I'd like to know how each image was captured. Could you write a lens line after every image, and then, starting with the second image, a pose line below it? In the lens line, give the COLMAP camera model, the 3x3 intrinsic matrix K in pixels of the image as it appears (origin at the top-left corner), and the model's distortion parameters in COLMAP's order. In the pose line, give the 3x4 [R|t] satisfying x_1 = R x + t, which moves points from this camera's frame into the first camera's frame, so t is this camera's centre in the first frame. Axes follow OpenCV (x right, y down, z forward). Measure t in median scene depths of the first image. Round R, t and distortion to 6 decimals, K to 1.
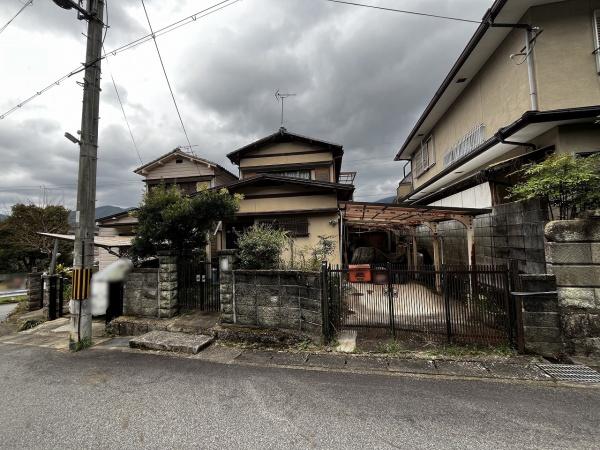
lens RADIAL K [[243.8, 0, 300.0], [0, 243.8, 225.0], [0, 0, 1]] dist [-0.002813, -0.000037]
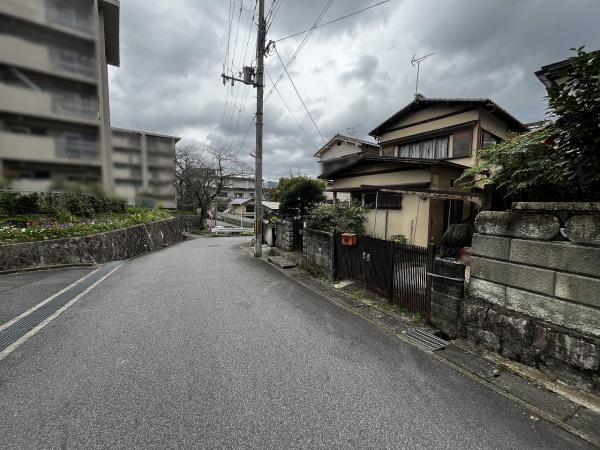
lens RADIAL K [[243.8, 0, 300.0], [0, 243.8, 225.0], [0, 0, 1]] dist [-0.002813, -0.000037]
pose [[0.675138, 0.101480, -0.730678, 0.892489], [0.009502, 0.989214, 0.146166, -0.078605], [0.737630, -0.105625, 0.666892, -0.121411]]
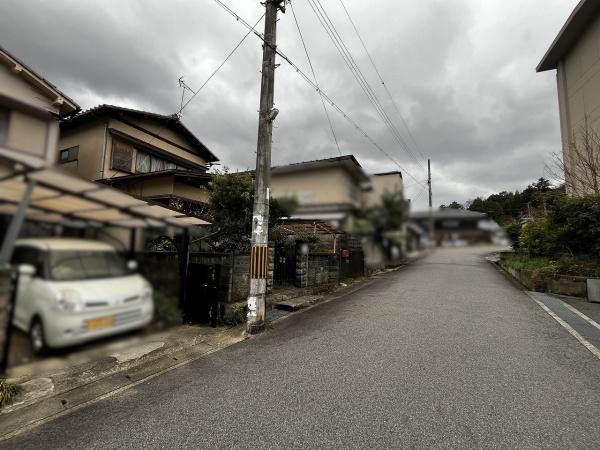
lens RADIAL K [[243.8, 0, 300.0], [0, 243.8, 225.0], [0, 0, 1]] dist [-0.002813, -0.000037]
pose [[0.294188, 0.138177, 0.945706, -1.828465], [-0.092208, 0.988981, -0.115816, 0.197383], [-0.951289, -0.053130, 0.303688, 0.587130]]
